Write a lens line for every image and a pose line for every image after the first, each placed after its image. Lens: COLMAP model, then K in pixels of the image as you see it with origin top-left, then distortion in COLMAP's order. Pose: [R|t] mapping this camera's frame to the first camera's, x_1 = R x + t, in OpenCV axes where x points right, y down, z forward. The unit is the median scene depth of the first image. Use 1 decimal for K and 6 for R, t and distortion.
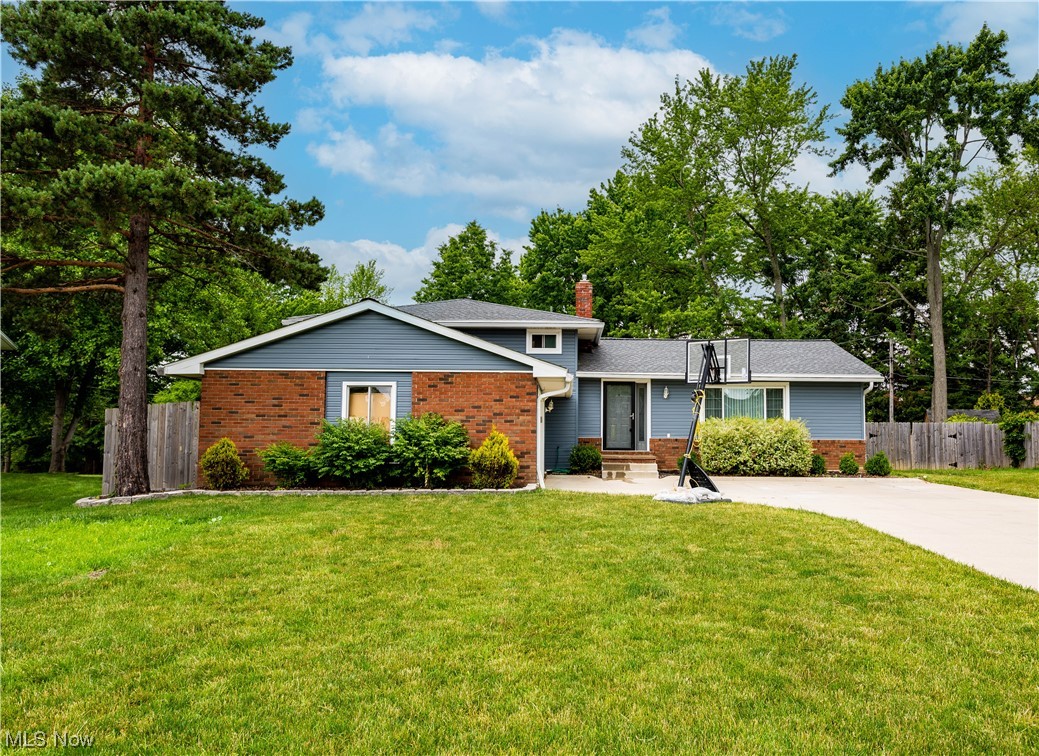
lens RADIAL K [[887.7, 0, 519.5], [0, 887.7, 378.0], [0, 0, 1]] dist [-0.004097, -0.000952]
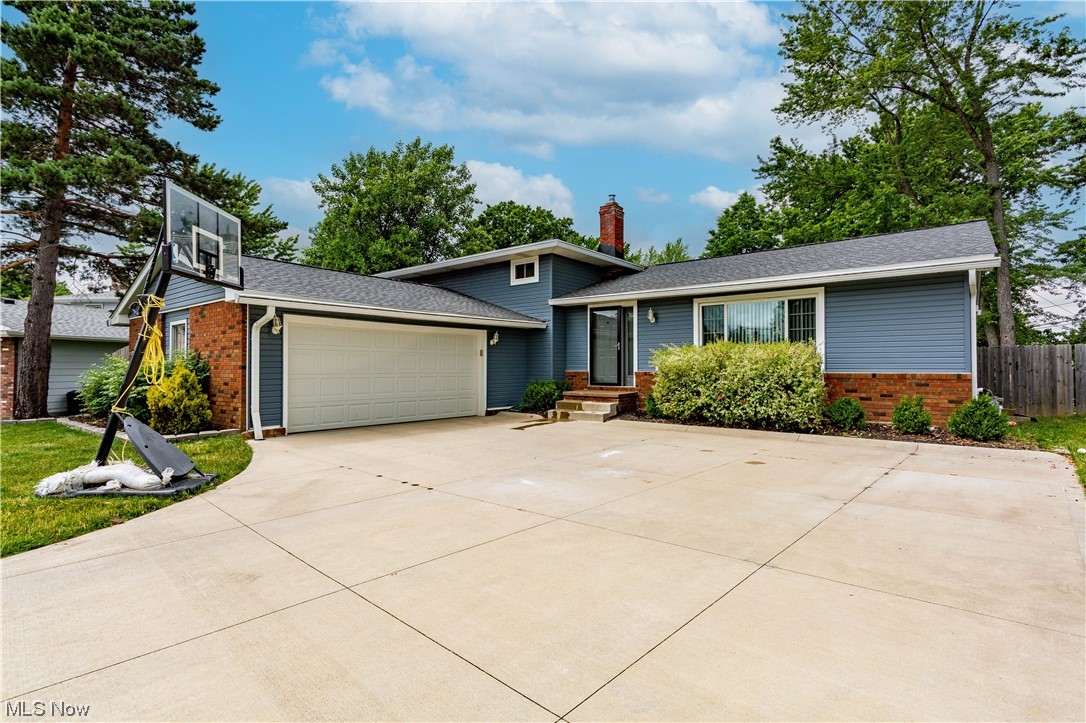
lens RADIAL K [[512.7, 0, 543.0], [0, 512.7, 361.5], [0, 0, 1]] dist [0.000067, -0.000019]
pose [[0.771265, -0.015492, -0.636325, 0.391523], [0.049709, 0.998117, 0.035950, 0.036959], [0.634570, -0.059358, 0.770583, 0.581411]]
